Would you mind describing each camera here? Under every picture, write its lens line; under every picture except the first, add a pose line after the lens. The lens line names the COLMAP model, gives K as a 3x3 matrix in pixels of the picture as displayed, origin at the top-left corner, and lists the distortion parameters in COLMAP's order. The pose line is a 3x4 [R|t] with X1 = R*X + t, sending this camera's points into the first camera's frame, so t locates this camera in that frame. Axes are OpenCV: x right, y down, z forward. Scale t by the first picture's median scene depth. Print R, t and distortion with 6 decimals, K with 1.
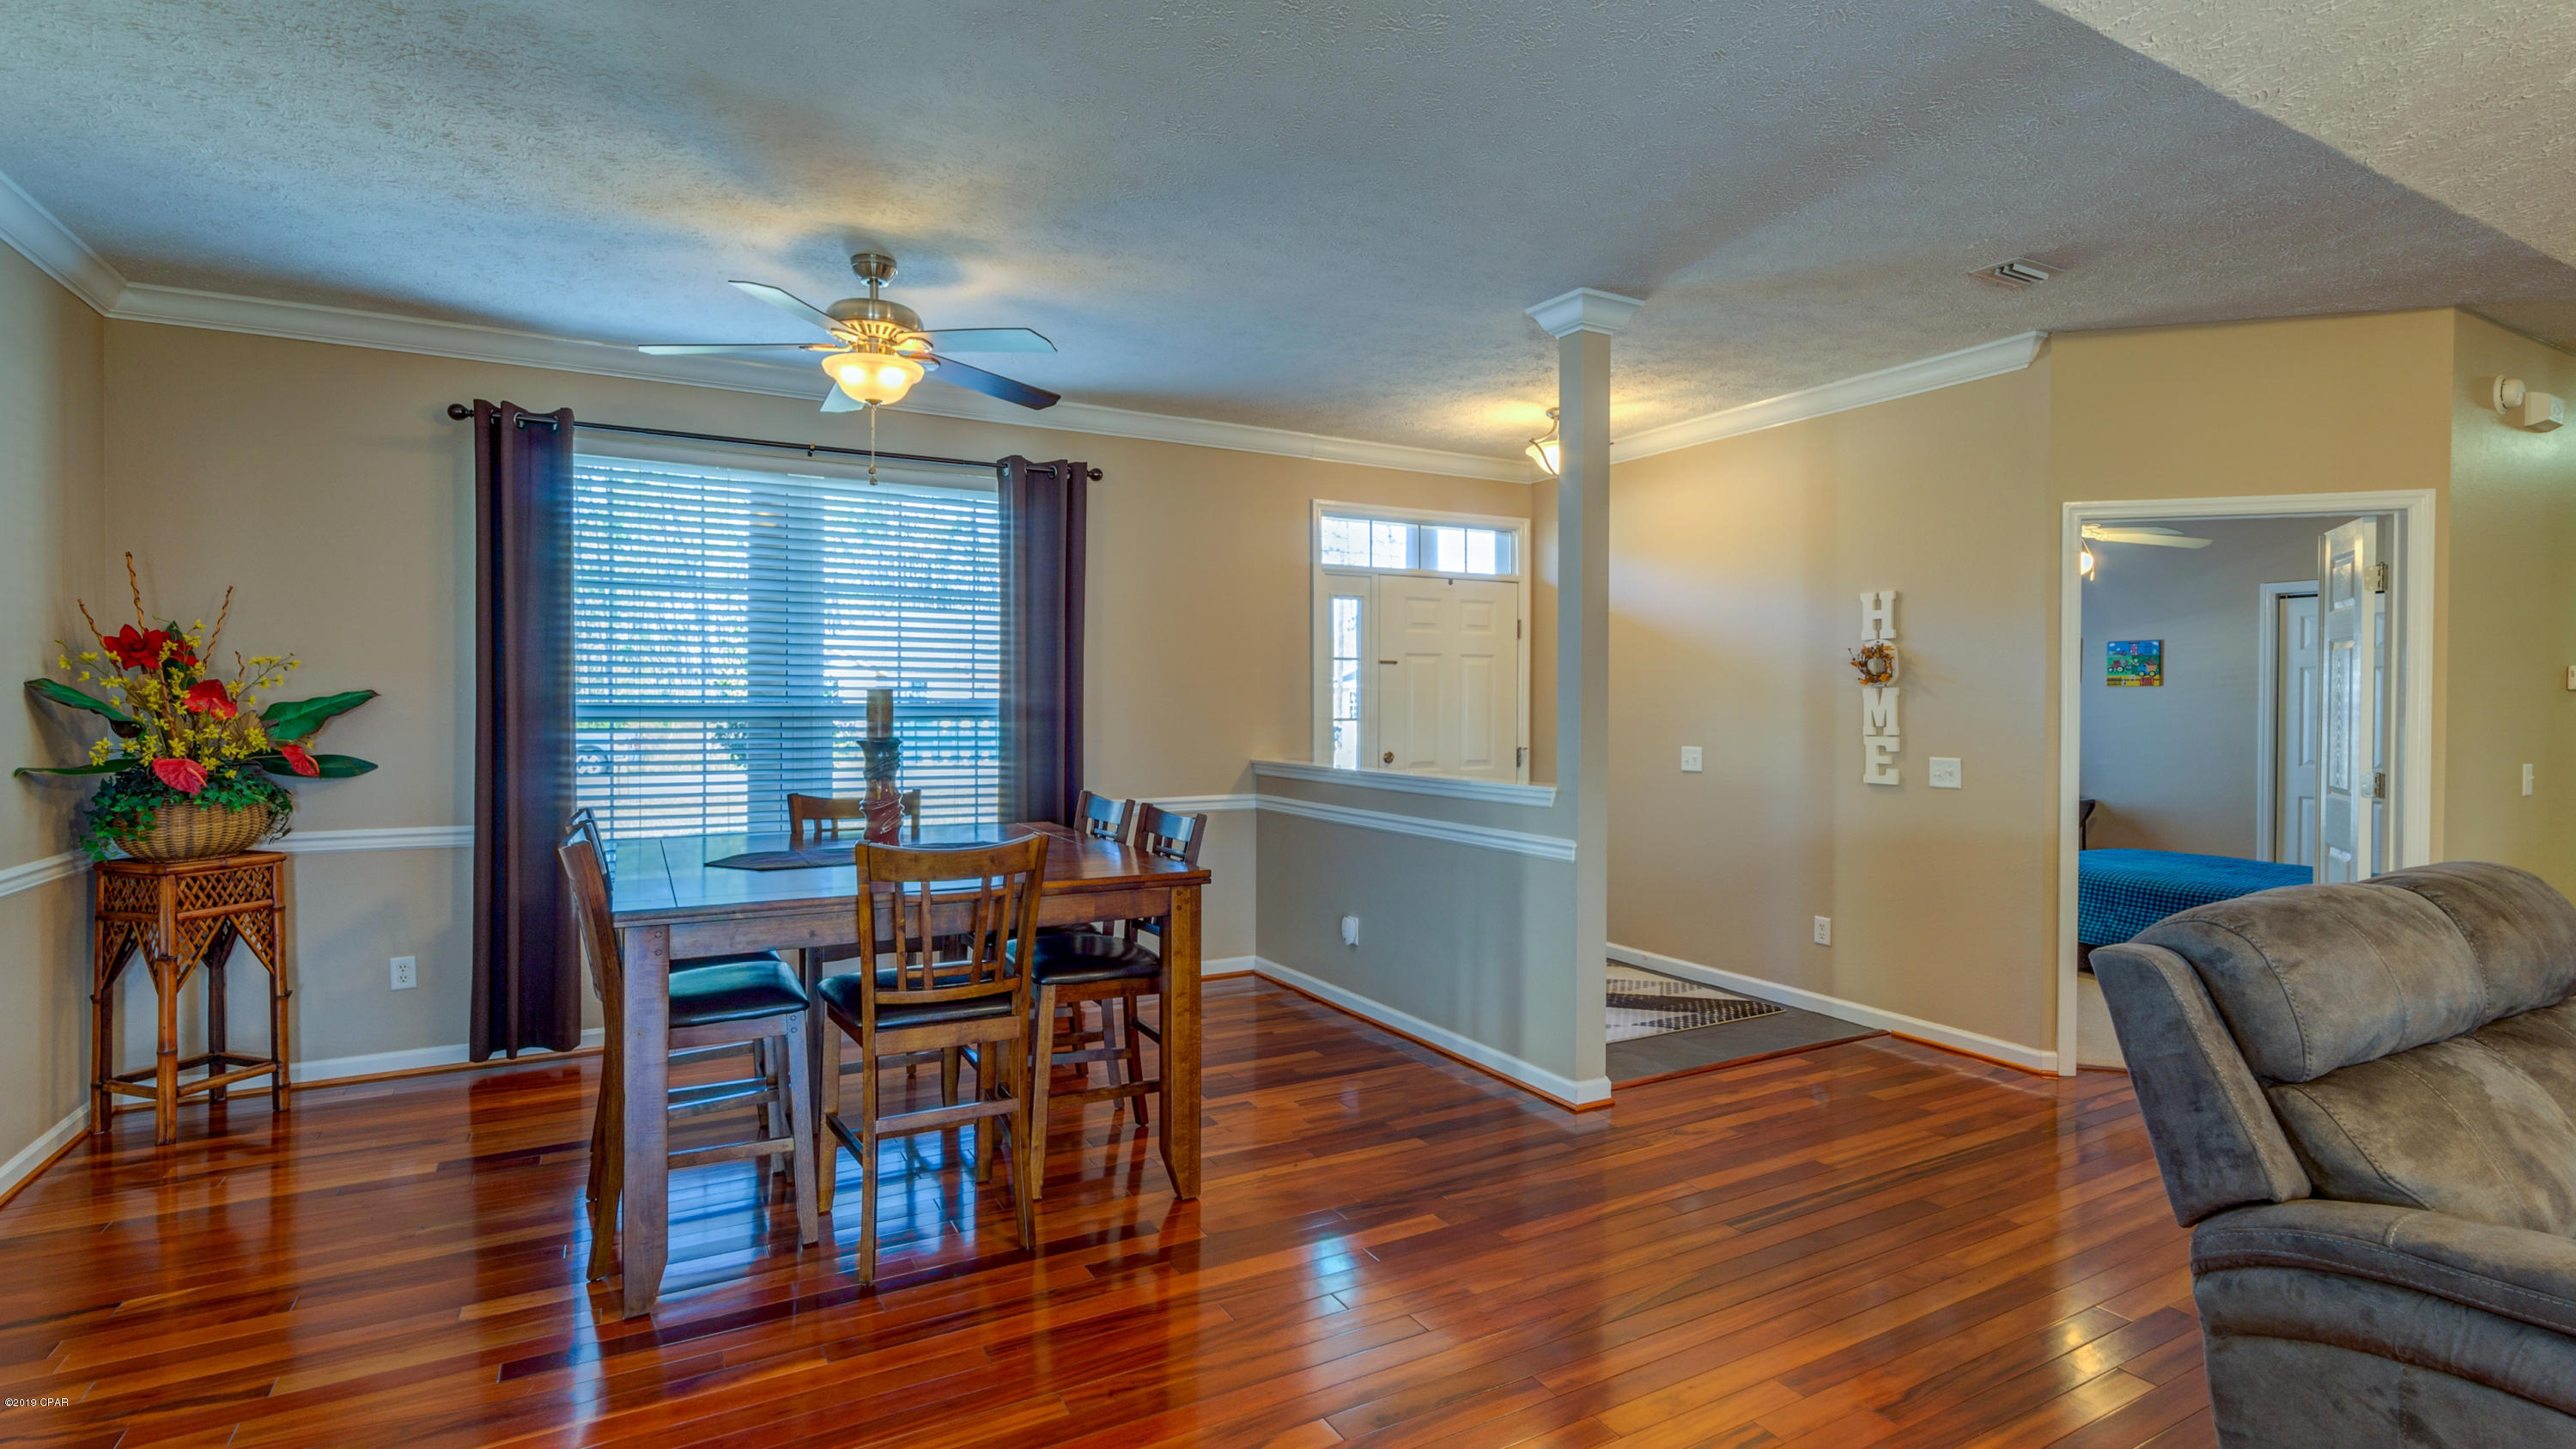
lens RADIAL K [[1160.9, 0, 1285.4], [0, 1160.9, 707.3], [0, 0, 1]] dist [-0.000292, 0.000878]
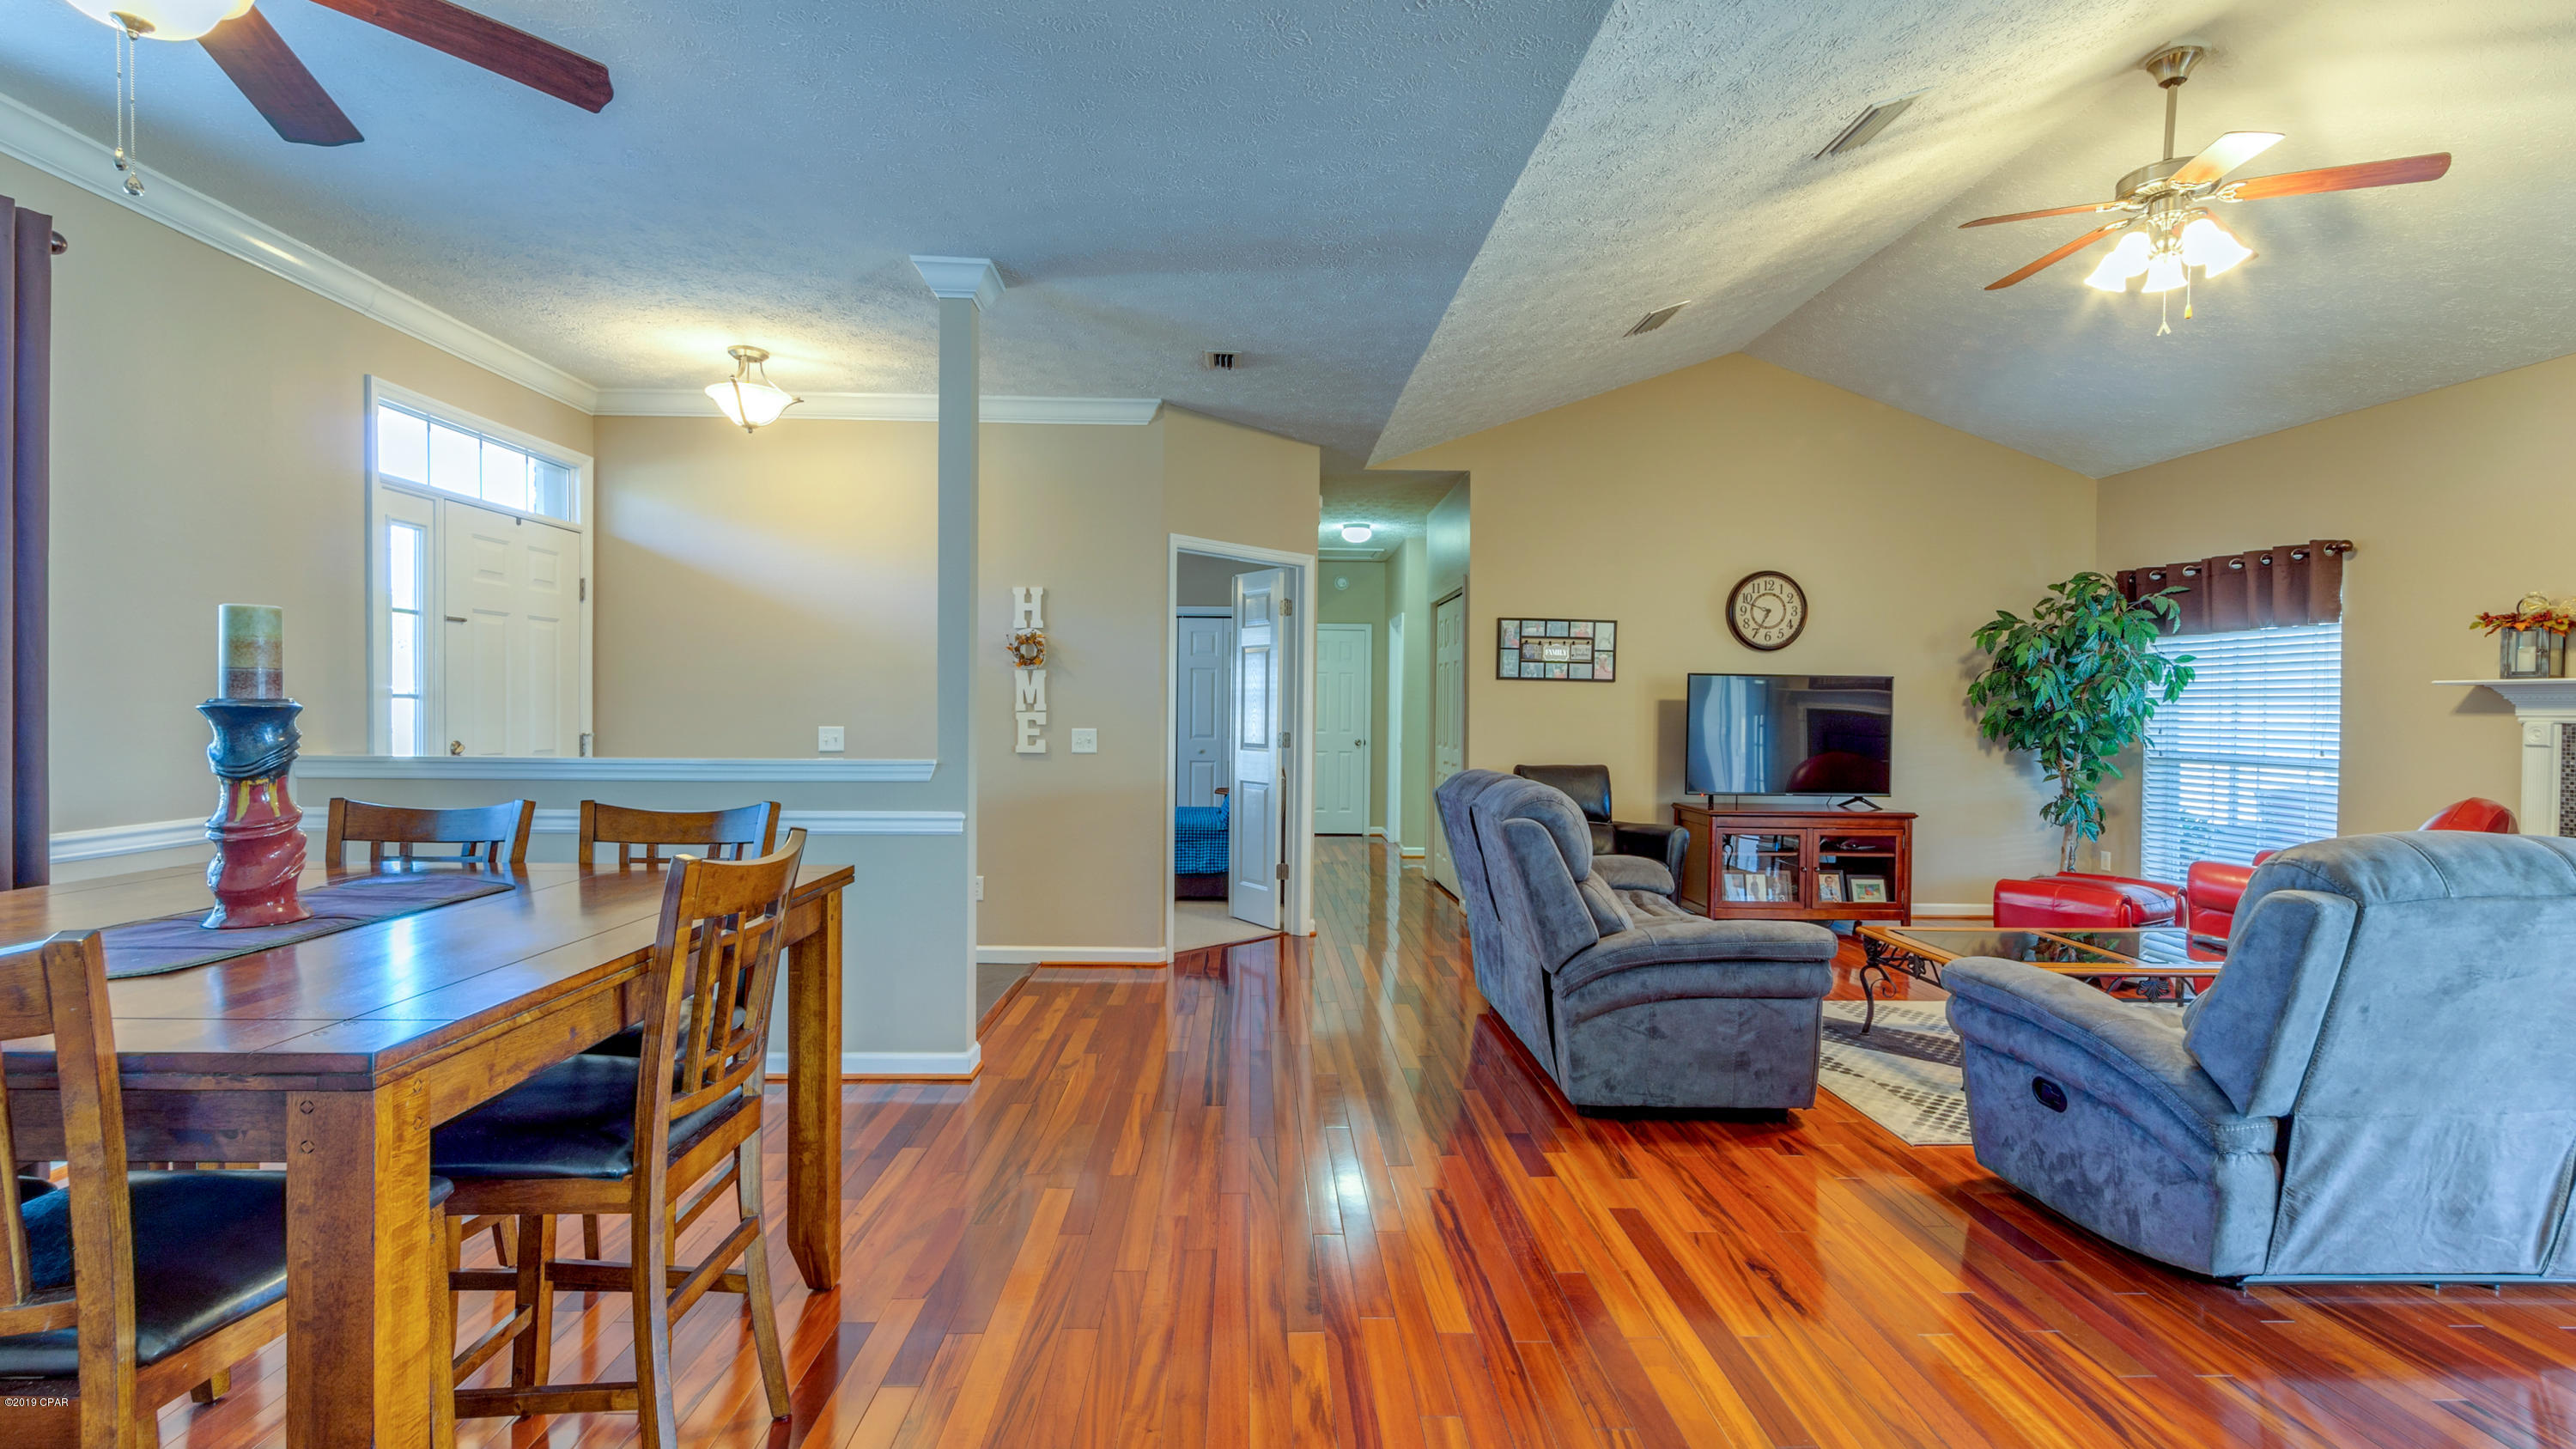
lens RADIAL K [[1160.9, 0, 1275.9], [0, 1160.9, 732.3], [0, 0, 1]] dist [-0.000292, 0.000878]
pose [[0.448606, -0.023217, 0.893428, -0.417529], [0.000164, 0.999665, 0.025896, 0.015641], [-0.893730, -0.011470, 0.448460, 0.254808]]
